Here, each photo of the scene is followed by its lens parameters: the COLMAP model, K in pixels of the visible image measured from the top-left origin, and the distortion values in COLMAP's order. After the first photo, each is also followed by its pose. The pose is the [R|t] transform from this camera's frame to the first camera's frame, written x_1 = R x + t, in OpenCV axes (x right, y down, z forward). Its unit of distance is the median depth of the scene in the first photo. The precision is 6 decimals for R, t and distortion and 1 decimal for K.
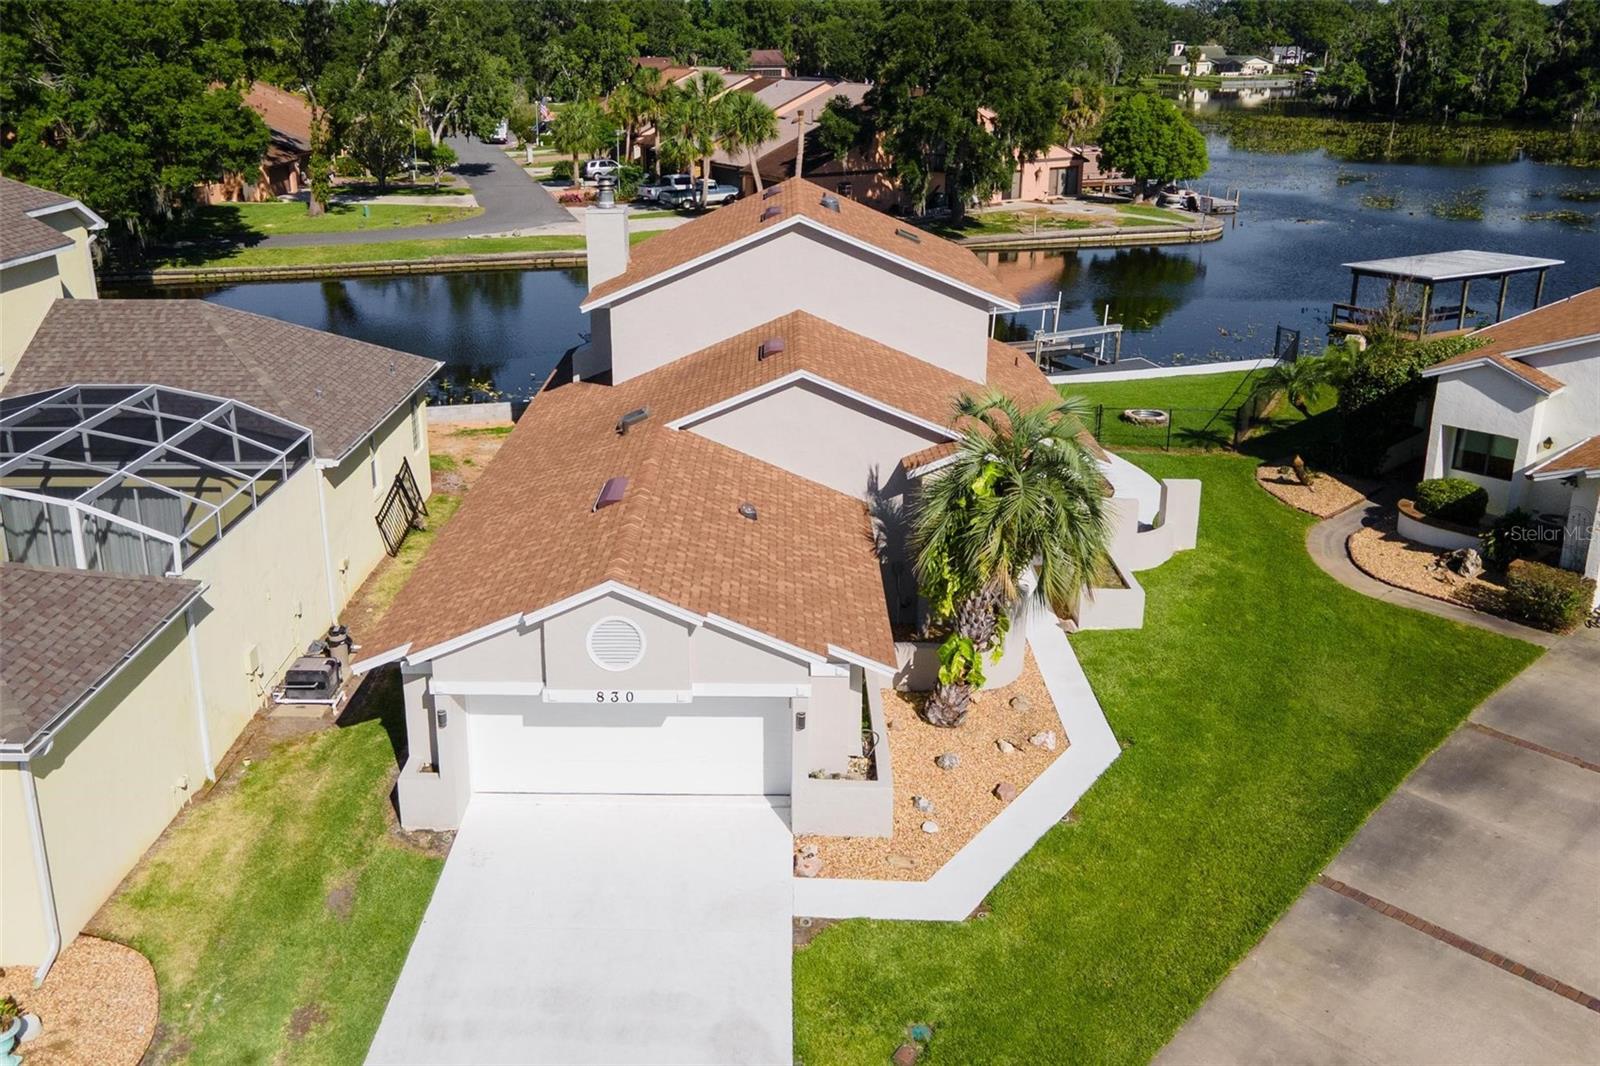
lens RADIAL K [[1398.4, 0, 722.0], [0, 1398.4, 530.0], [0, 0, 1]] dist [0.003271, 0.057417]
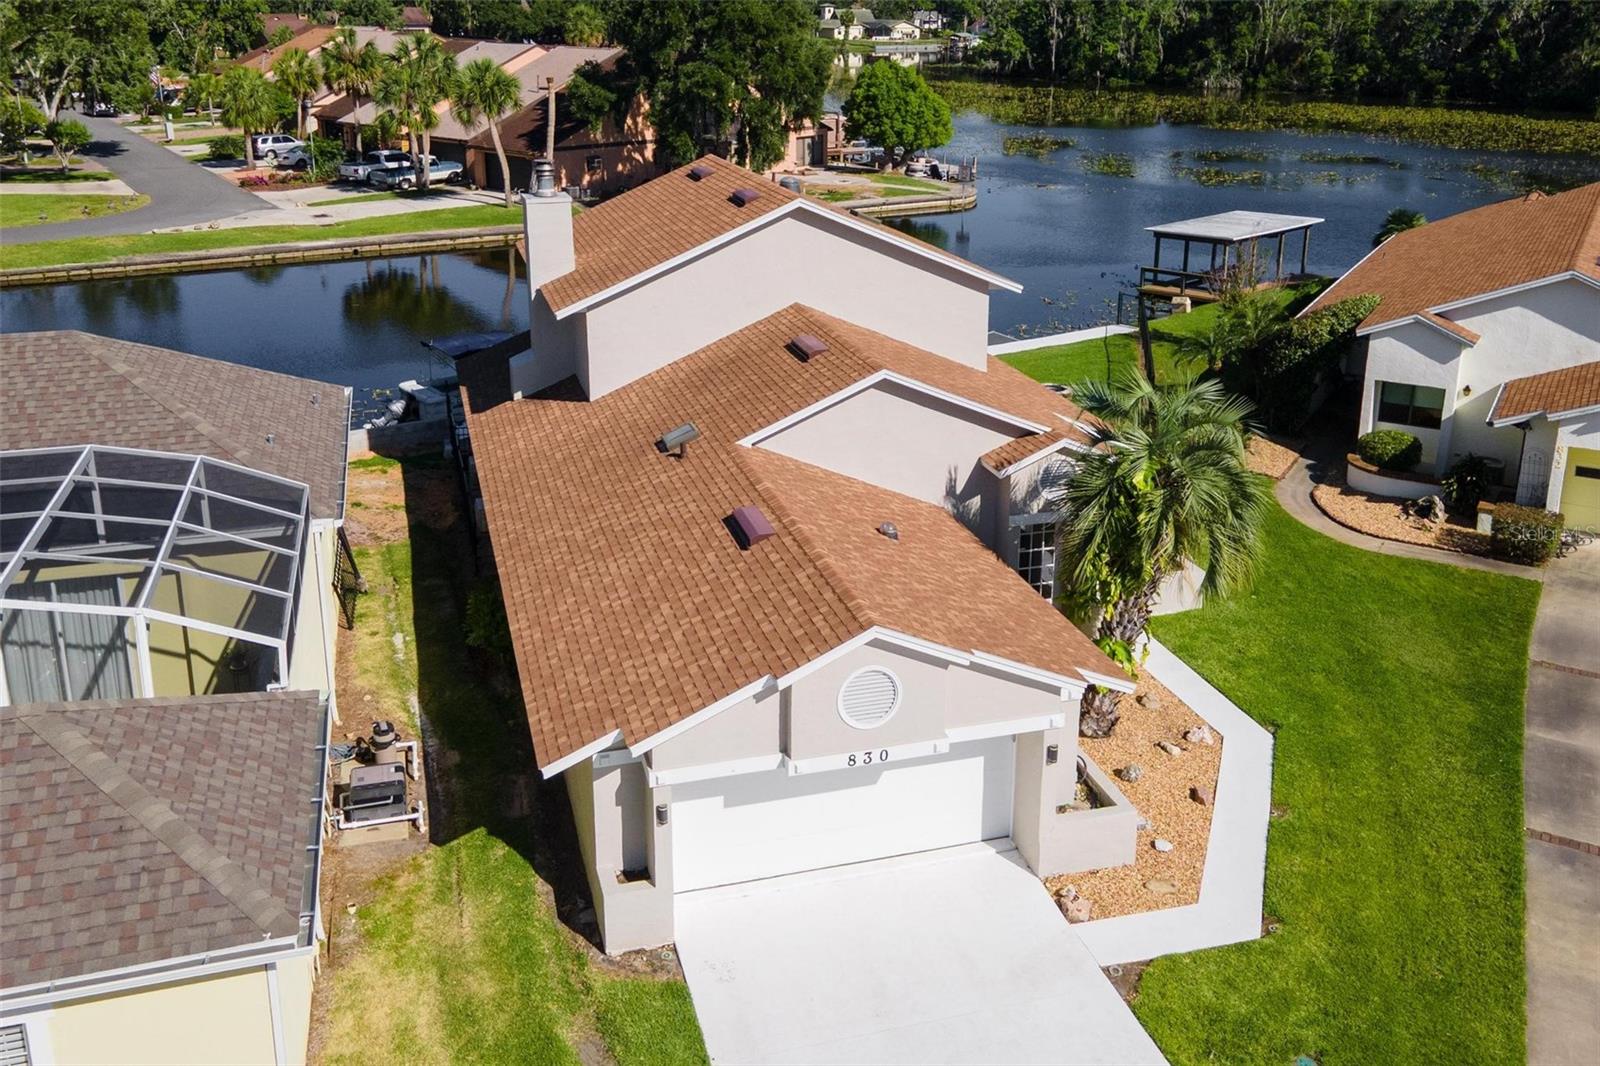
lens RADIAL K [[1499.9, 0, 841.8], [0, 1499.9, 518.0], [0, 0, 1]] dist [0.036428, -0.019684]
pose [[0.942250, -0.098952, 0.319957, -0.123571], [0.100339, 0.994879, 0.012193, -0.014148], [-0.319525, 0.020615, 0.947353, 0.036452]]
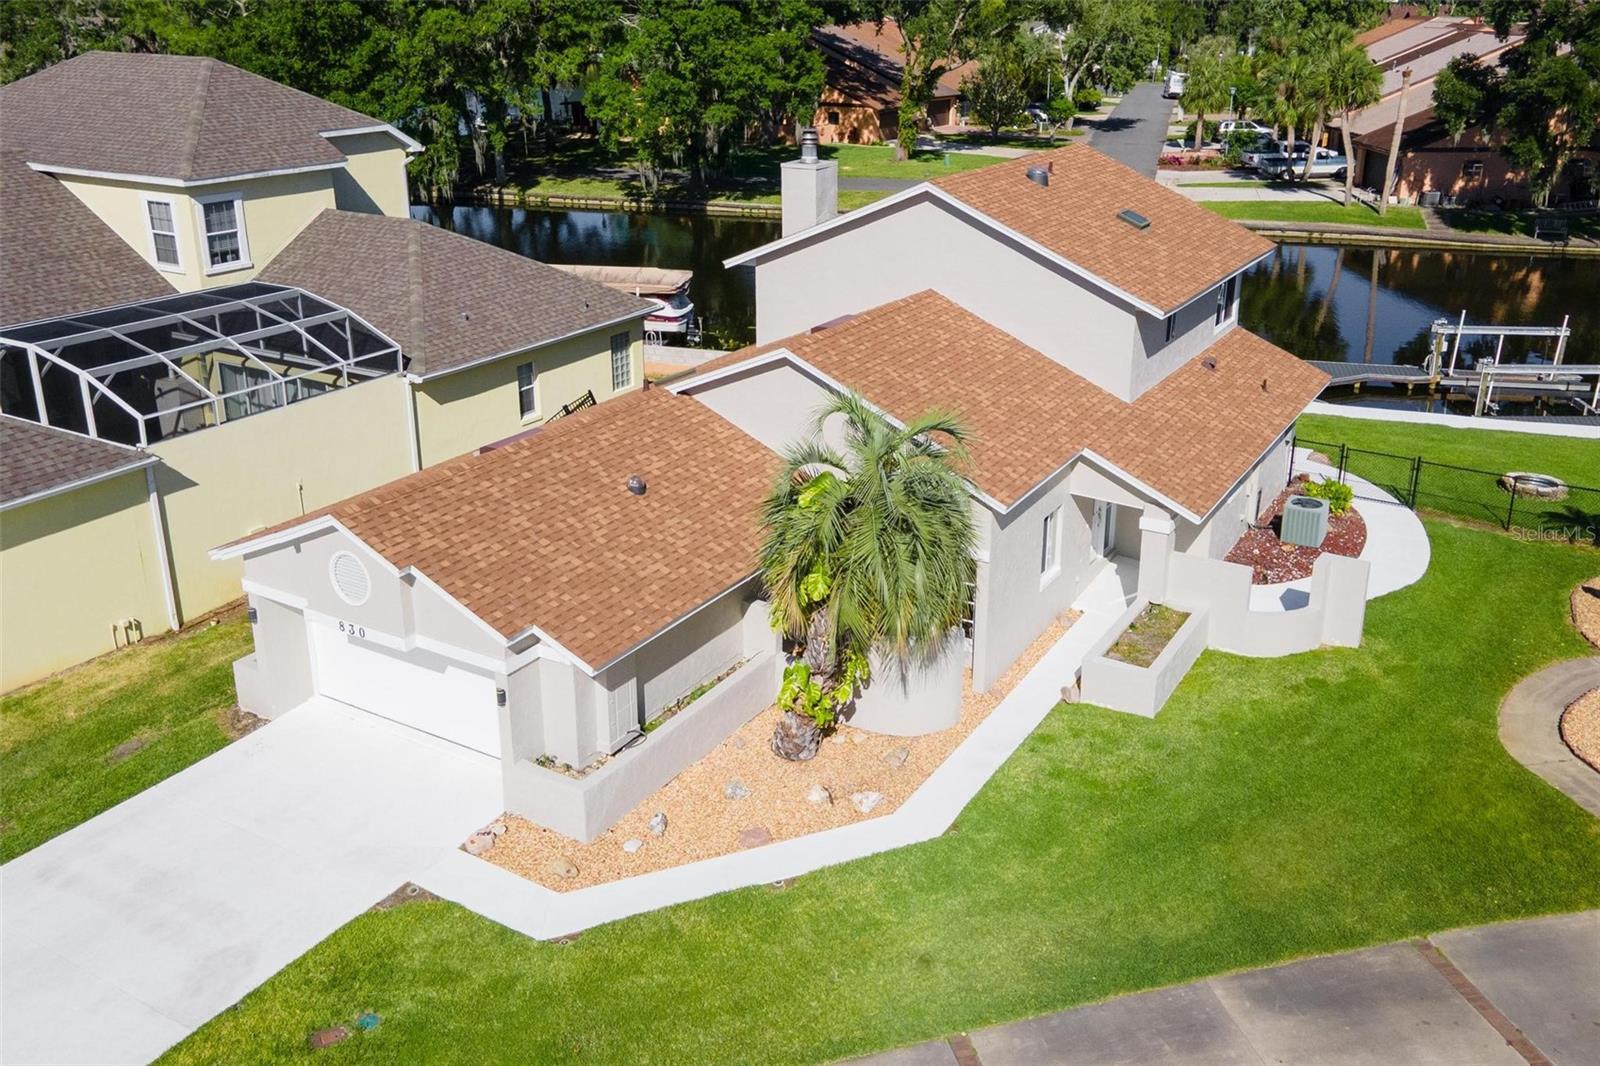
lens RADIAL K [[1416.6, 0, 768.9], [0, 1416.6, 564.1], [0, 0, 1]] dist [-0.007977, 0.090099]
pose [[0.863785, 0.199445, -0.462706, 0.216256], [-0.175903, 0.979909, 0.094001, -0.026100], [0.472158, 0.000194, 0.881514, 0.073969]]
